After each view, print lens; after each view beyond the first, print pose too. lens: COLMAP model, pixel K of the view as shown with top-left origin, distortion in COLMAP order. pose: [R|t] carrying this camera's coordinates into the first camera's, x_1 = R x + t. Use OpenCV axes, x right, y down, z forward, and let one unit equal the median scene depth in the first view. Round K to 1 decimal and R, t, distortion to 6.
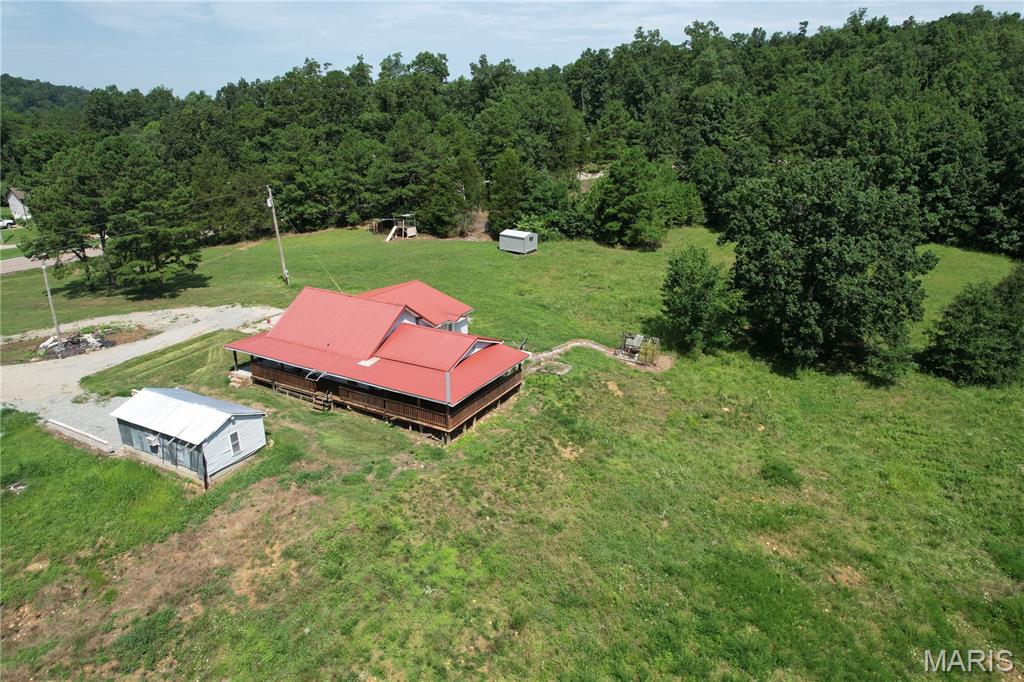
lens RADIAL K [[660.4, 0, 509.4], [0, 660.4, 348.0], [0, 0, 1]] dist [-0.075054, 0.065614]
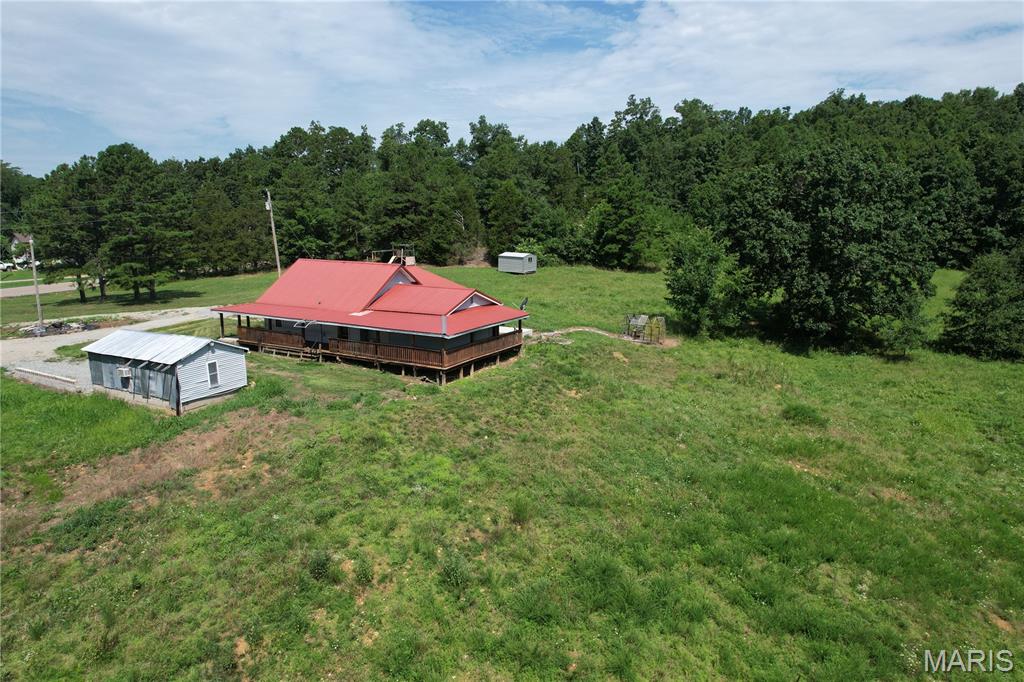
lens RADIAL K [[660.4, 0, 509.4], [0, 660.4, 348.0], [0, 0, 1]] dist [-0.075054, 0.065614]
pose [[0.999991, -0.003603, 0.002159, -0.001596], [0.003888, 0.988471, -0.151357, 0.187394], [-0.001588, 0.151364, 0.988477, 0.059567]]
